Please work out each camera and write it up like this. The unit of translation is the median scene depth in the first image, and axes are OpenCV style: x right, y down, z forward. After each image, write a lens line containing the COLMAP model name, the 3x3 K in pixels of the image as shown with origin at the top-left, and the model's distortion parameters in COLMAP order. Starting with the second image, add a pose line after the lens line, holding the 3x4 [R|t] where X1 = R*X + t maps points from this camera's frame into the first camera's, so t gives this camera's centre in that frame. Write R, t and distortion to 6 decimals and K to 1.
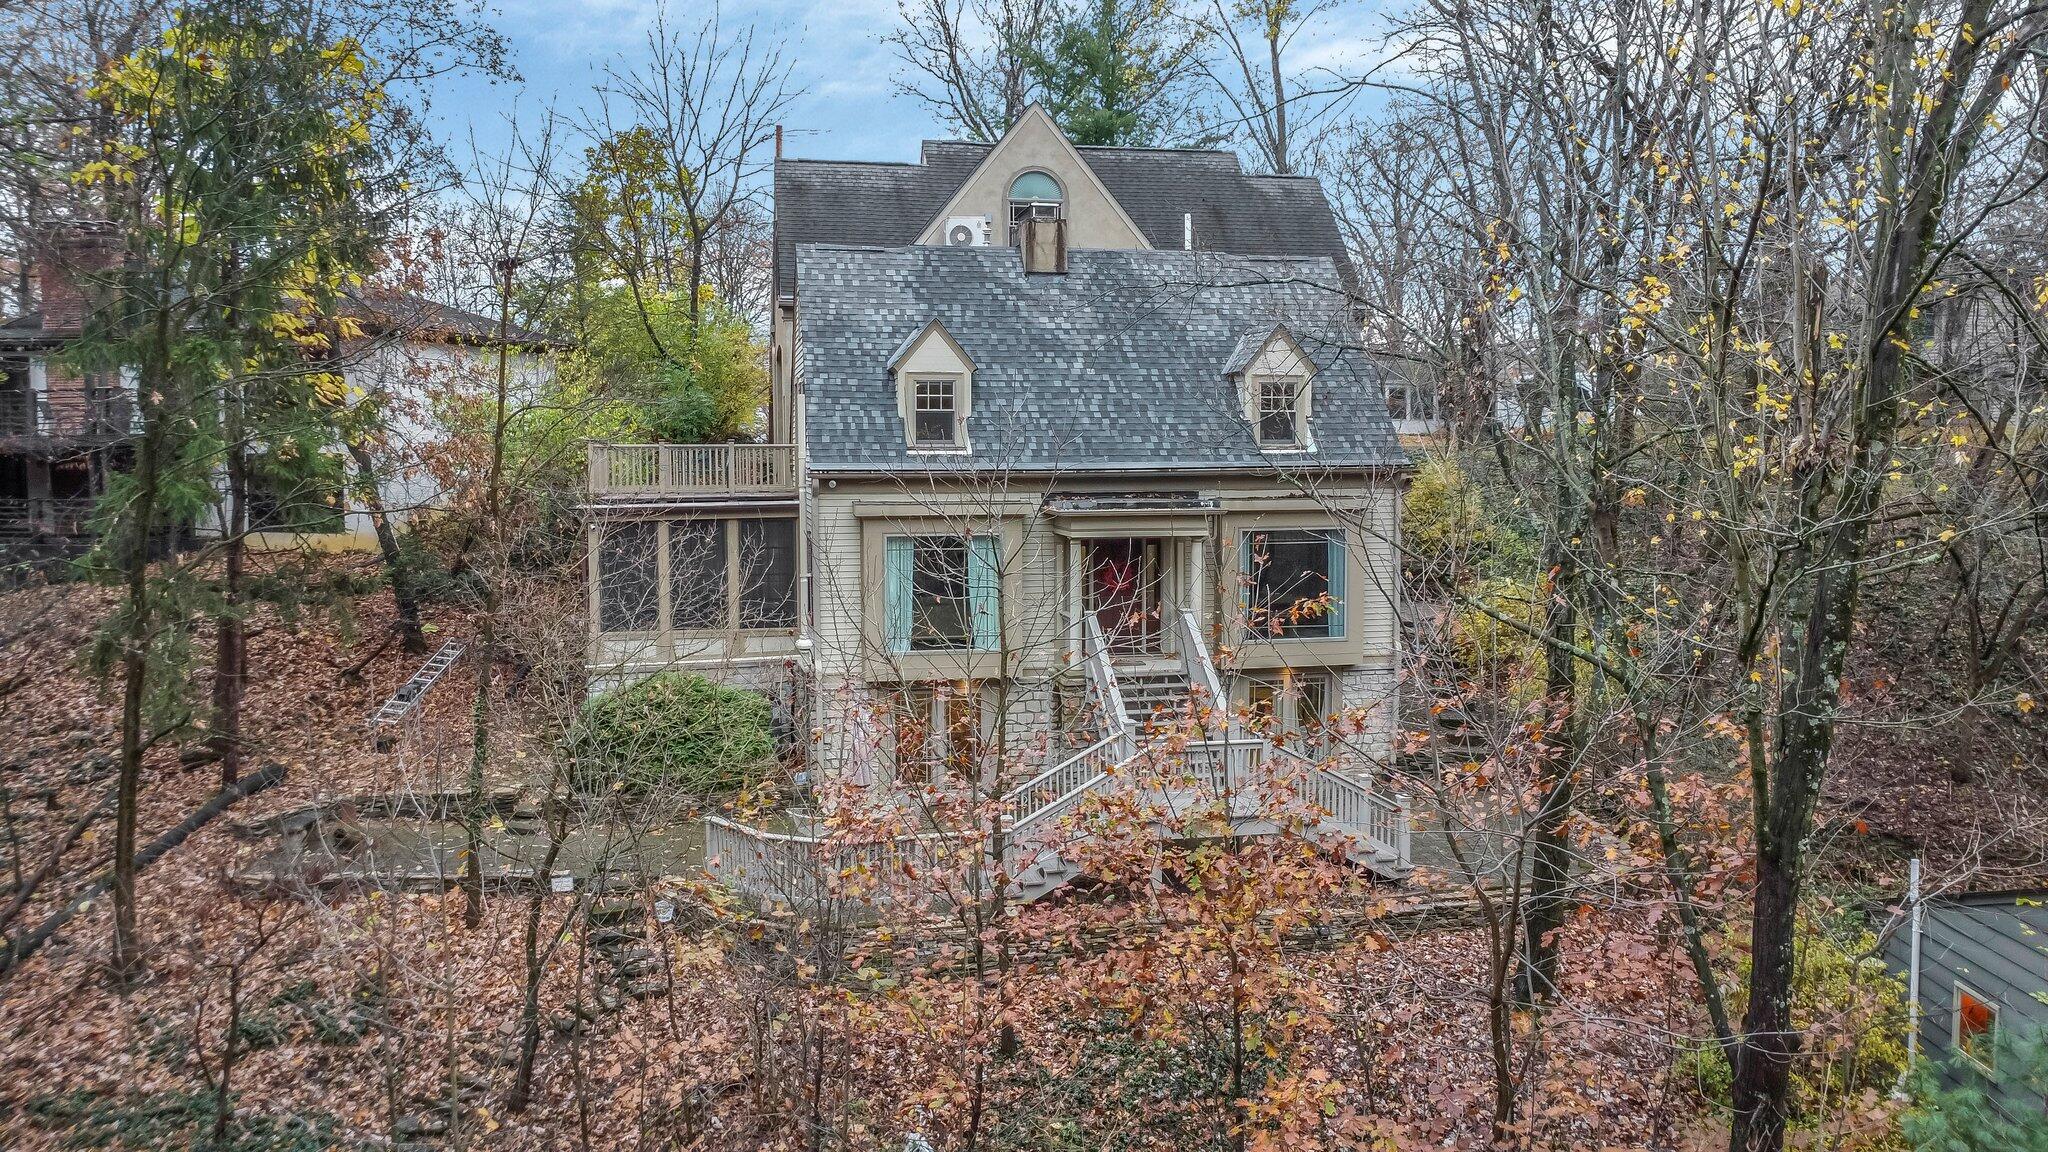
lens RADIAL K [[1466.4, 0, 1024.0], [0, 1466.4, 573.8], [0, 0, 1]] dist [-0.037446, -0.001273]
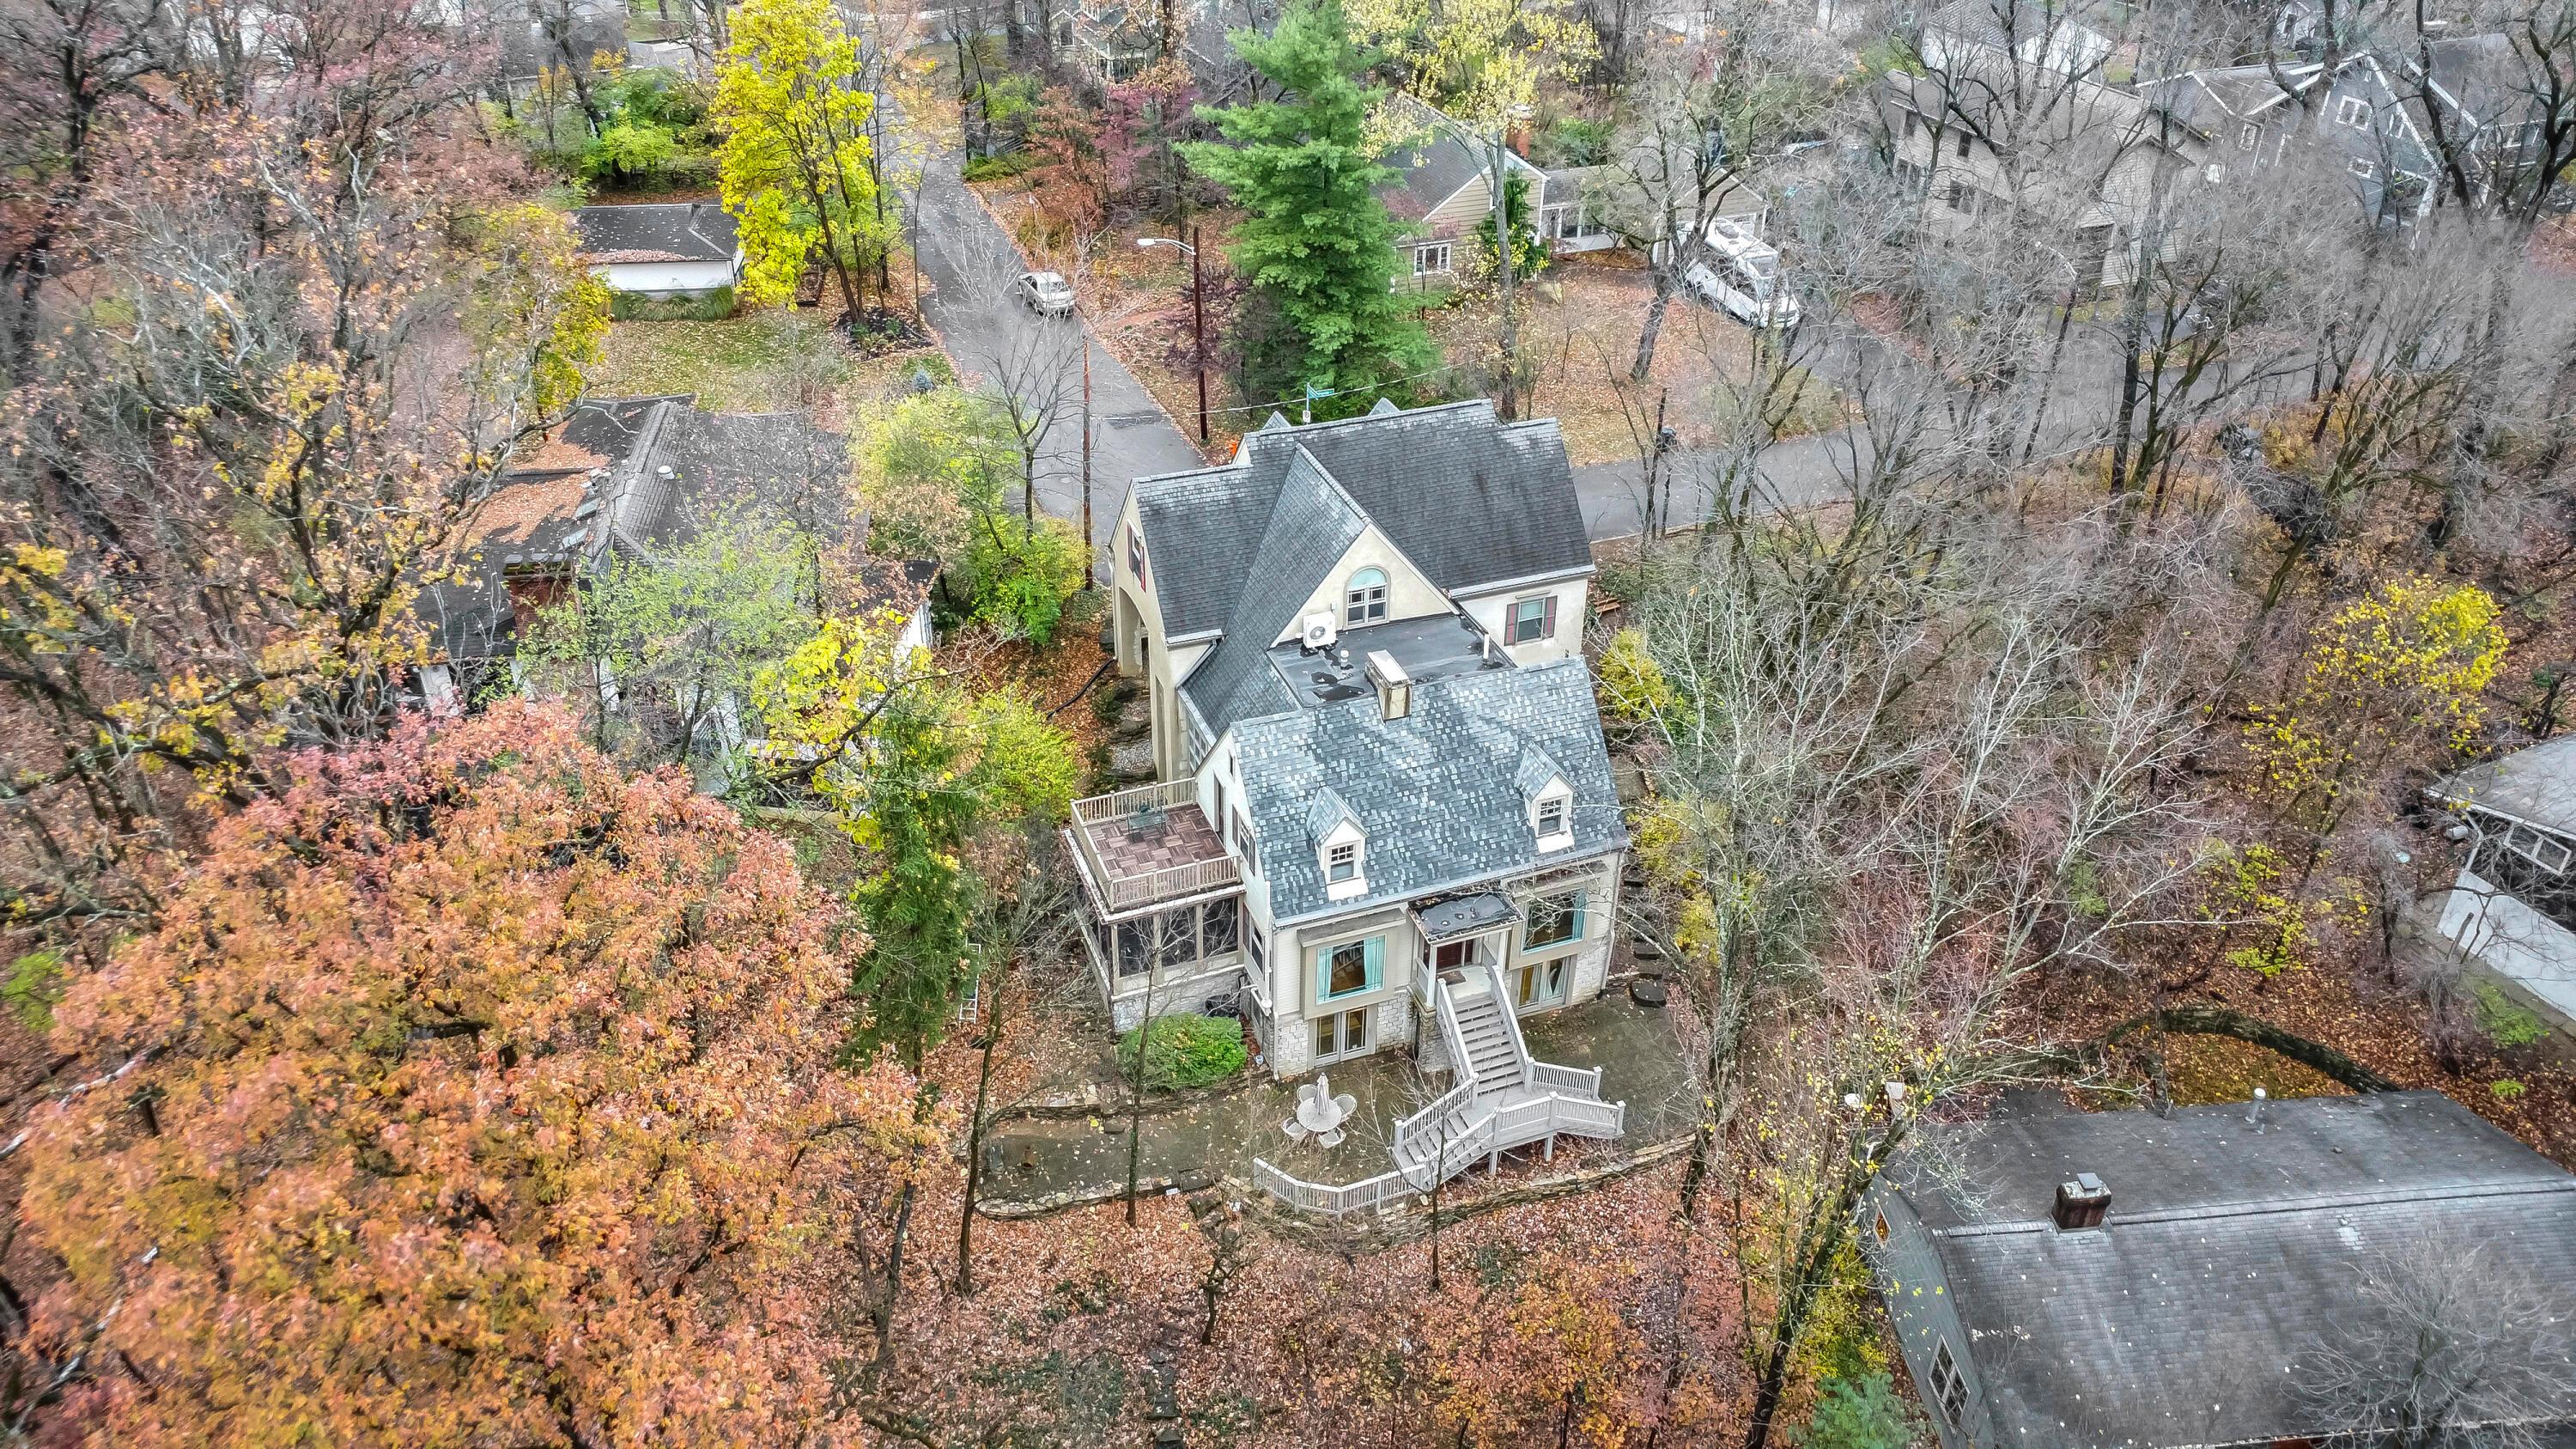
lens RADIAL K [[1844.8, 0, 1287.1], [0, 1844.8, 726.9], [0, 0, 1]] dist [-0.037446, -0.001273]
pose [[0.986882, -0.071949, 0.144525, -0.385597], [-0.005835, 0.878719, 0.477303, -1.154795], [-0.161339, -0.471885, 0.866772, -0.609715]]
